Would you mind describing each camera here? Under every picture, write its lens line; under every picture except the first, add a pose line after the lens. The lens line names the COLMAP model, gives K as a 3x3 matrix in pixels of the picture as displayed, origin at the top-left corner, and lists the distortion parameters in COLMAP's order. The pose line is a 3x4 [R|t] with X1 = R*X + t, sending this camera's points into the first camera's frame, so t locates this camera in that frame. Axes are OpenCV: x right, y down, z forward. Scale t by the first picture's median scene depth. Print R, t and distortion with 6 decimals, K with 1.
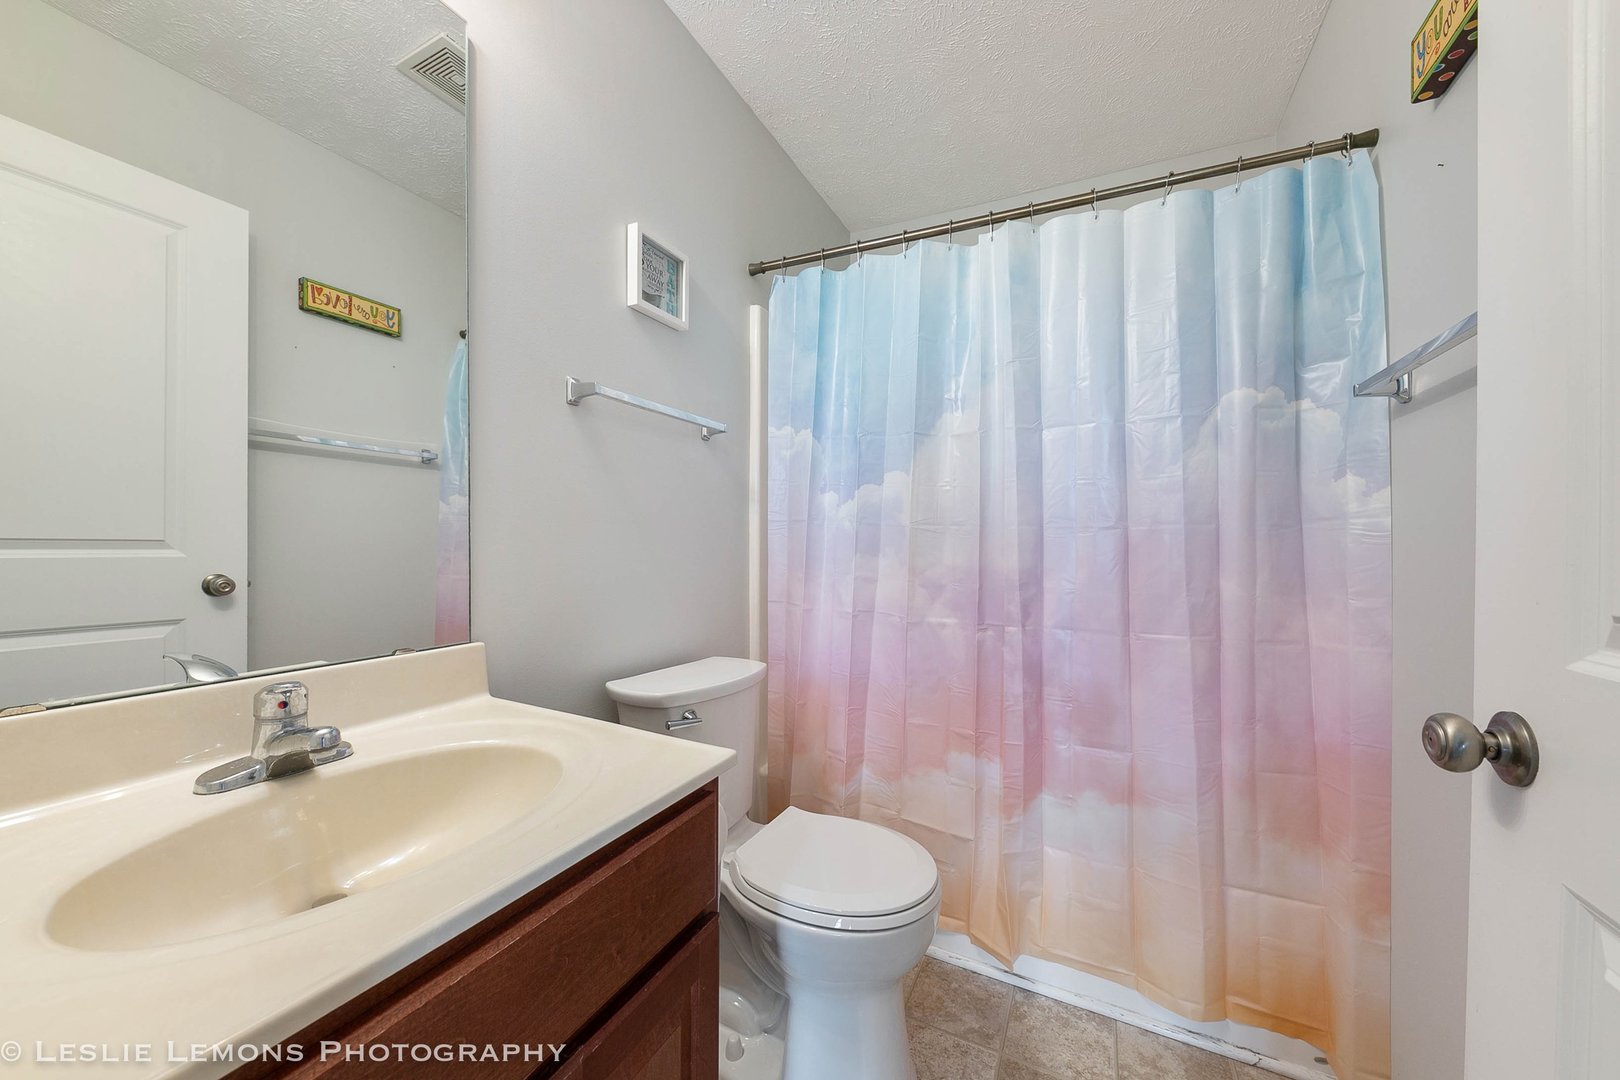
lens RADIAL K [[620.7, 0, 809.0], [0, 620.7, 536.7], [0, 0, 1]] dist [0.000215, 0.000000]
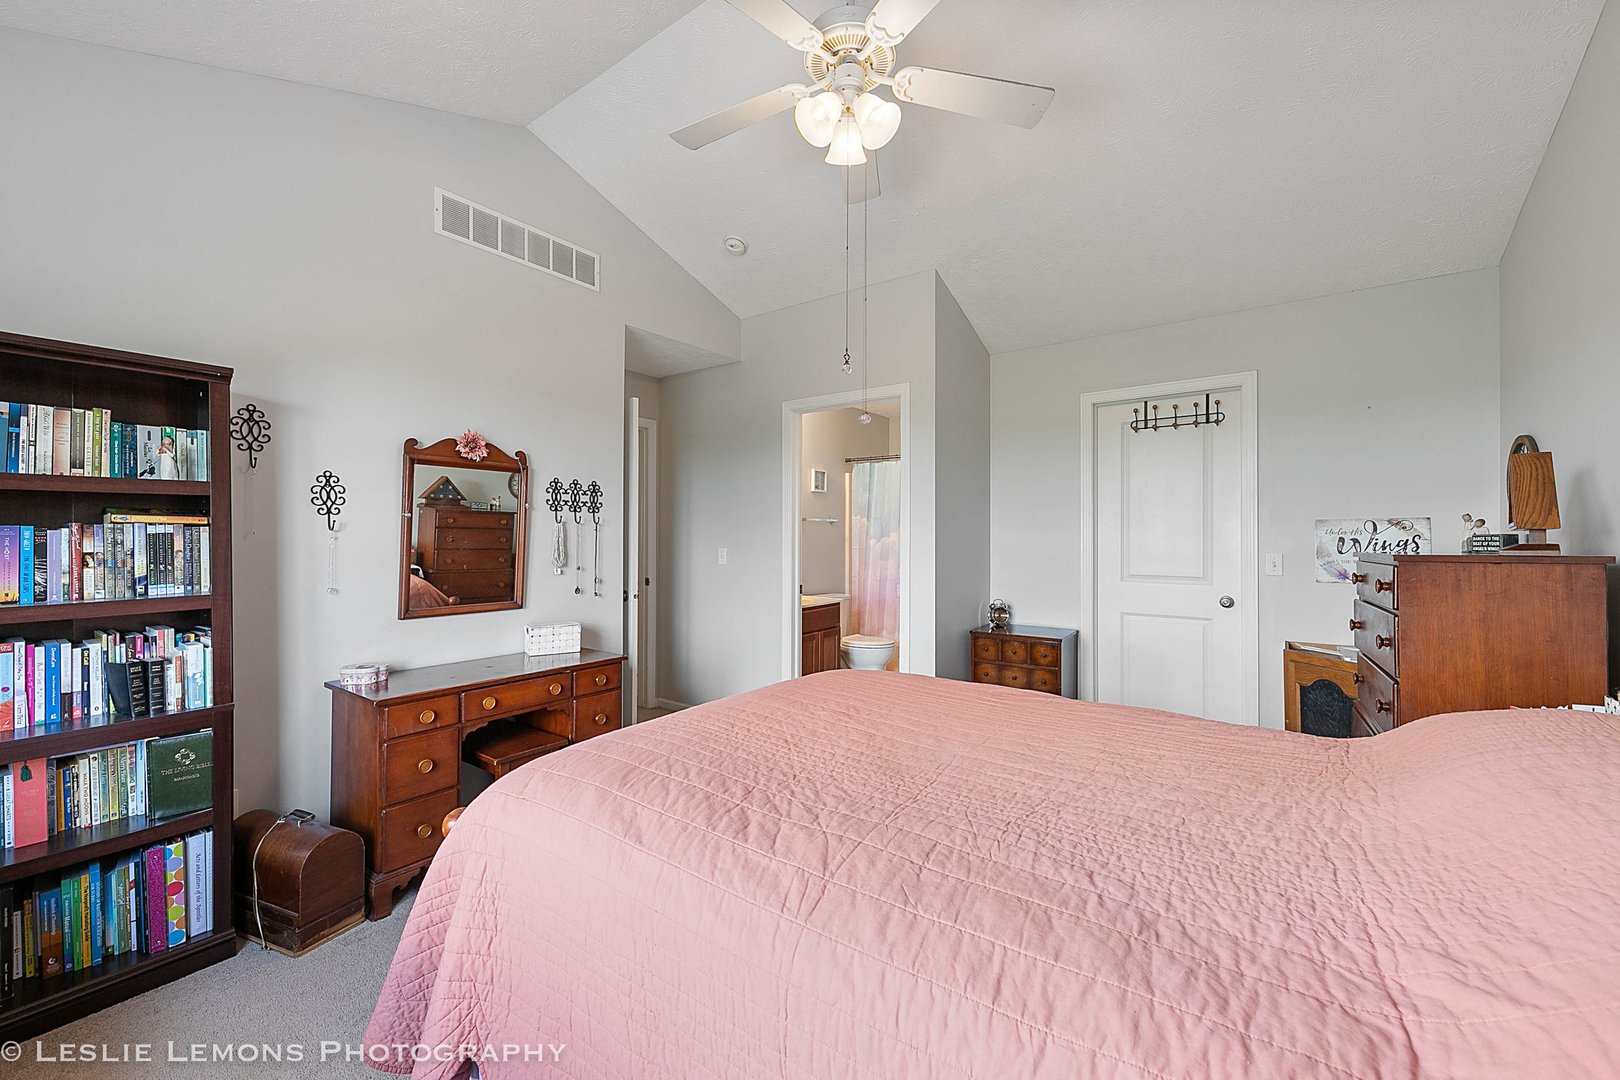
lens RADIAL K [[620.7, 0, 807.5], [0, 620.7, 544.5], [0, 0, 1]] dist [0.000215, 0.000000]
pose [[0.987778, -0.003633, -0.155823, 0.186942], [0.005270, 0.999935, 0.010091, -0.077805], [0.155776, -0.010789, 0.987733, -1.970037]]
